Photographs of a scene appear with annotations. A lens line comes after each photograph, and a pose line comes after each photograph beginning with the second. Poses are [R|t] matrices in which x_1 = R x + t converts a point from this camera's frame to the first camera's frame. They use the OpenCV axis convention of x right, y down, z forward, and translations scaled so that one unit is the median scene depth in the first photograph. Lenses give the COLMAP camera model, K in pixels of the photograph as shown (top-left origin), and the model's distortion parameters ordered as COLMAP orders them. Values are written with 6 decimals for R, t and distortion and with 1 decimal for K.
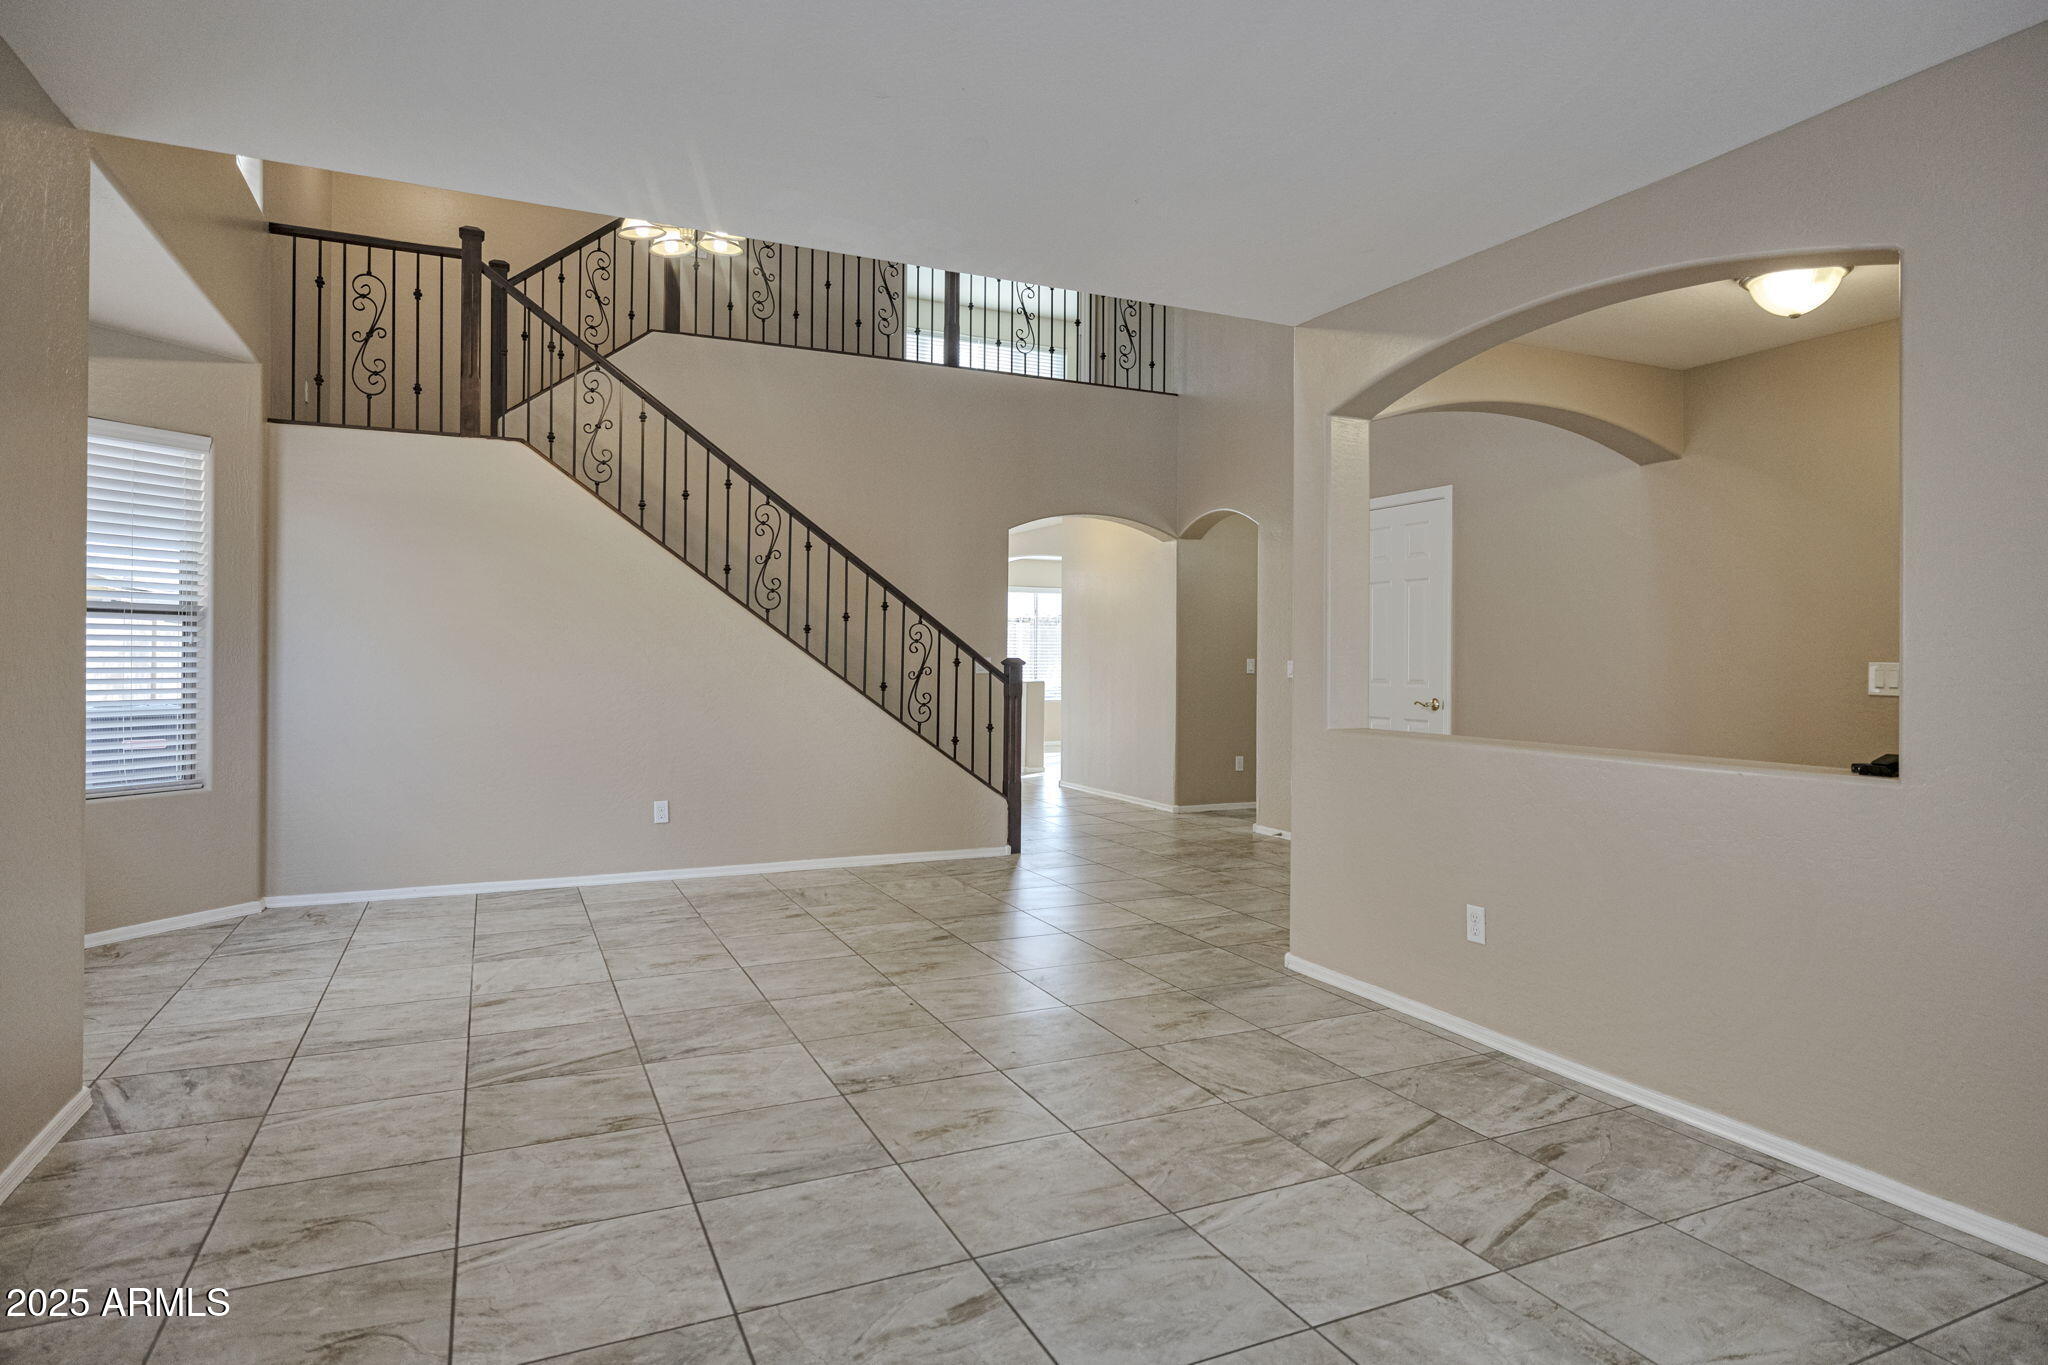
lens RADIAL K [[881.9, 0, 1026.7], [0, 881.9, 674.7], [0, 0, 1]] dist [-0.000847, -0.000067]
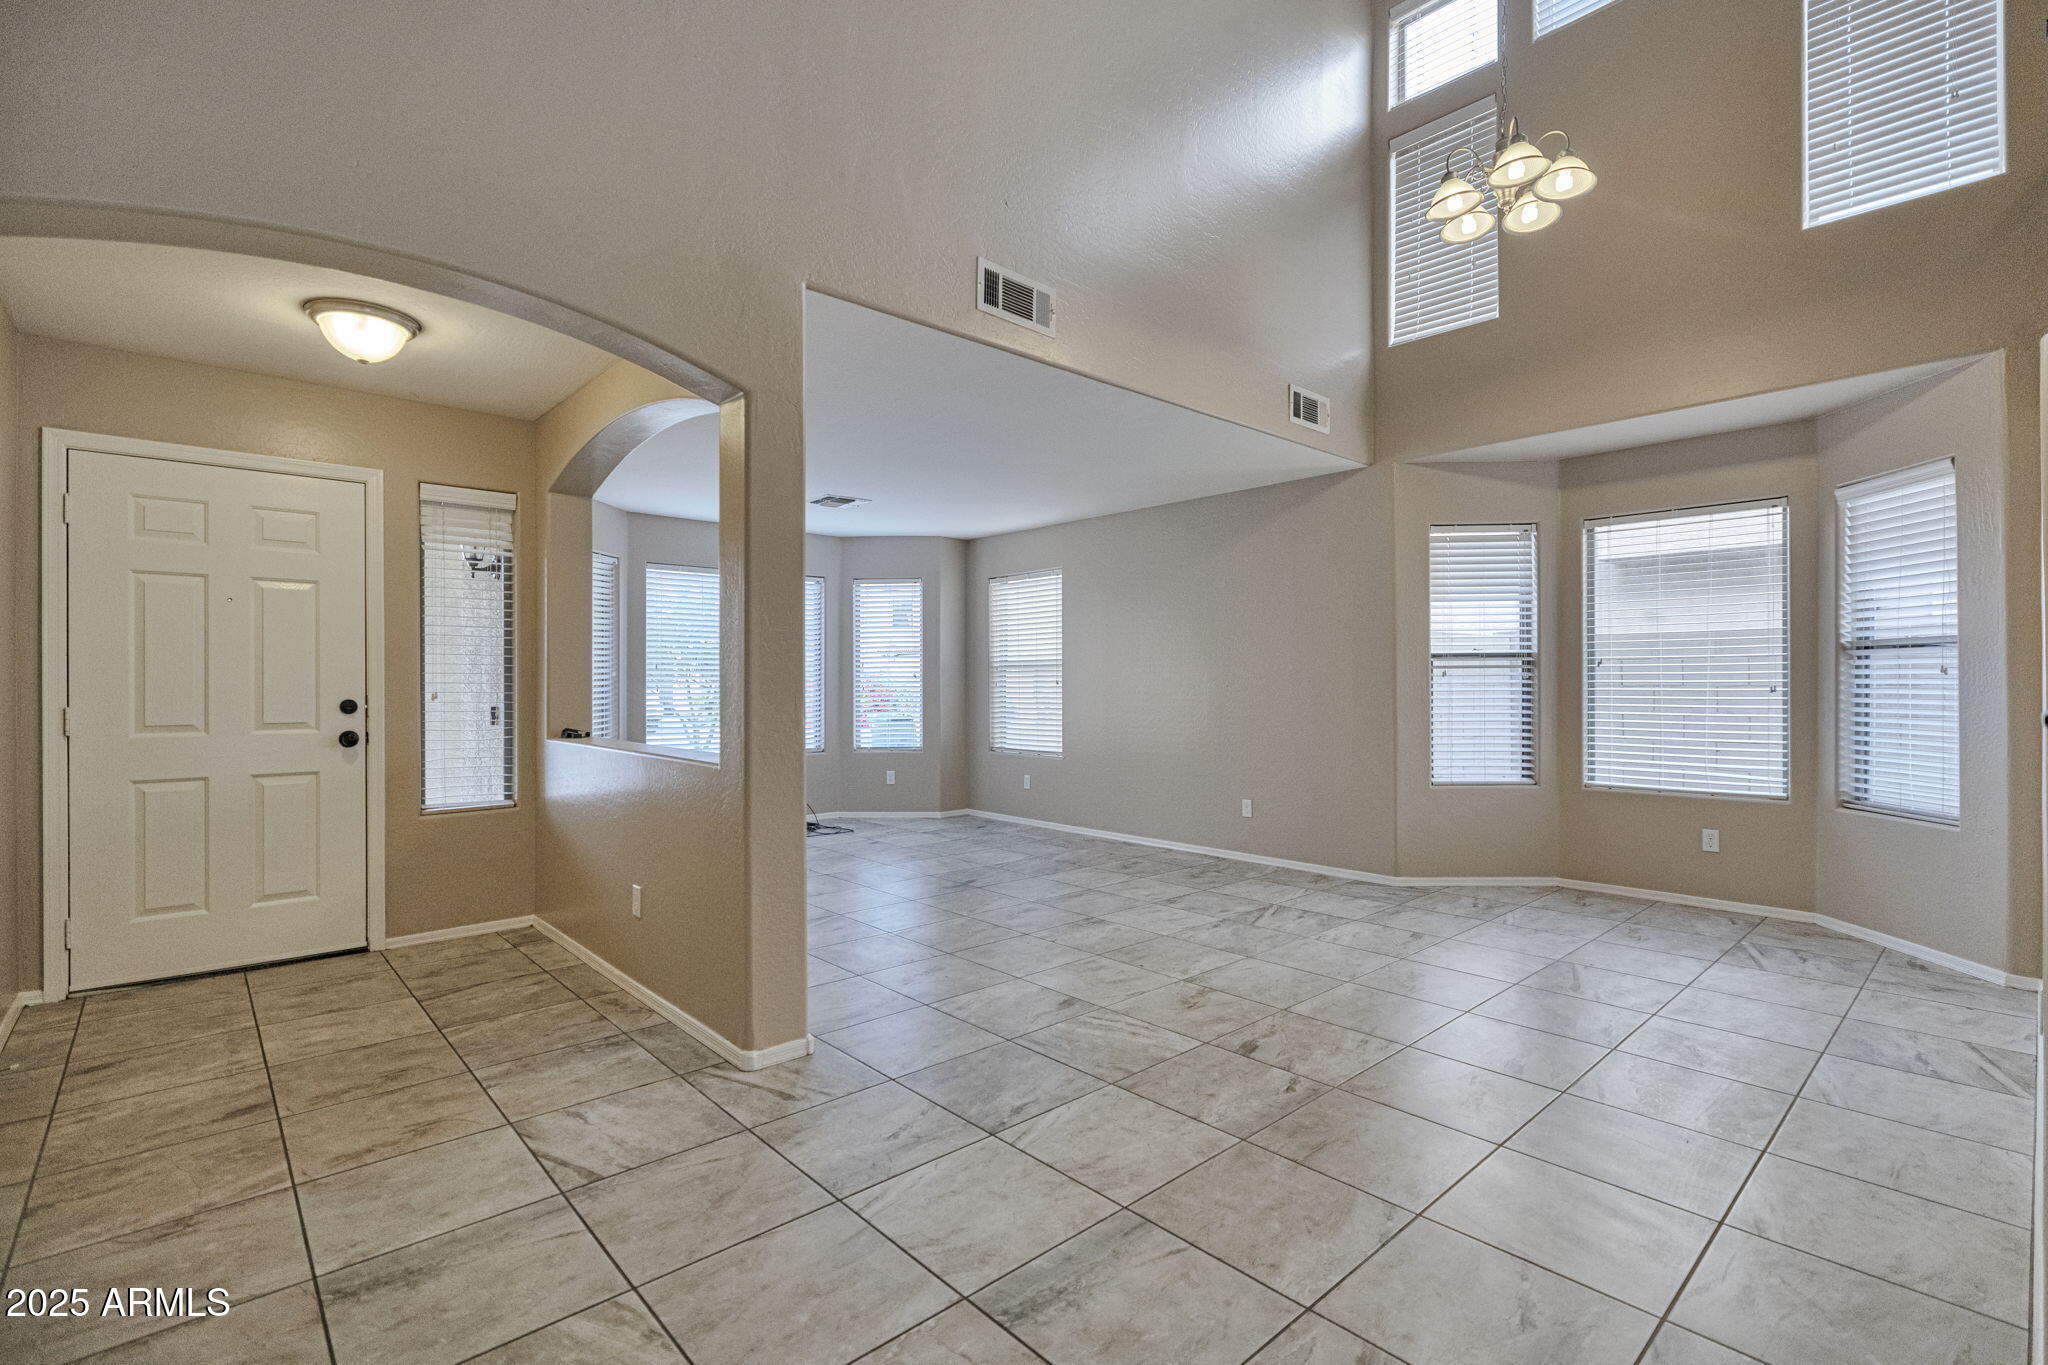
lens RADIAL K [[881.9, 0, 1026.7], [0, 881.9, 674.7], [0, 0, 1]] dist [-0.000847, -0.000067]
pose [[-0.937551, -0.006102, -0.347794, 0.488237], [-0.006987, 0.999975, 0.001290, -0.035946], [0.347777, 0.003639, -0.937570, 2.277090]]
